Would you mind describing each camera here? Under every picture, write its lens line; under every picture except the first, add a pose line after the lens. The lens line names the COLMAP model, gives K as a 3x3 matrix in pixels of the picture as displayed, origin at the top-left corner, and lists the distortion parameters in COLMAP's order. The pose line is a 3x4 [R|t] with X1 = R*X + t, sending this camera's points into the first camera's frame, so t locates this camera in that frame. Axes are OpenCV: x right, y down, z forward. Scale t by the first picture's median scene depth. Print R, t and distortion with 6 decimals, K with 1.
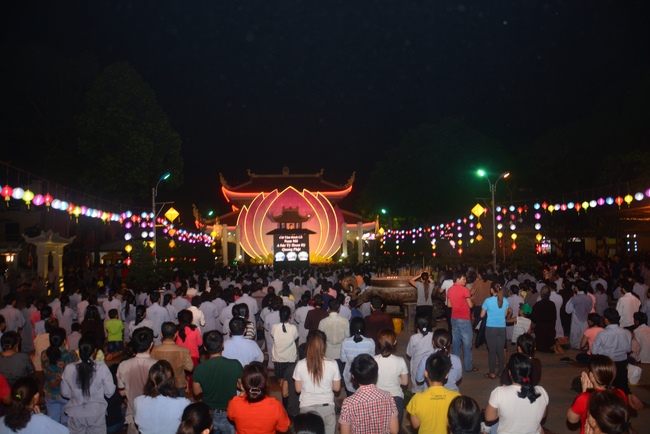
lens RADIAL K [[534.1, 0, 325.5], [0, 534.1, 219.0], [0, 0, 1]] dist [-0.078496, -0.023607]
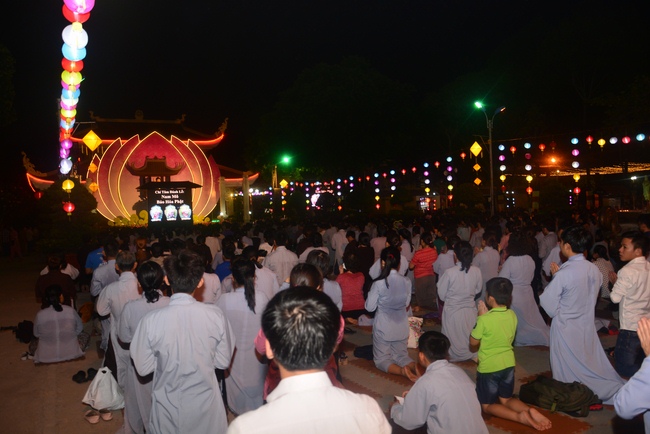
lens RADIAL K [[534.1, 0, 325.4], [0, 534.1, 215.0], [0, 0, 1]] dist [-0.078496, -0.023607]
pose [[0.933083, -0.019410, 0.359138, -0.116512], [-0.001544, 0.998317, 0.057966, 0.019386], [-0.359658, -0.054641, 0.931483, 0.145538]]
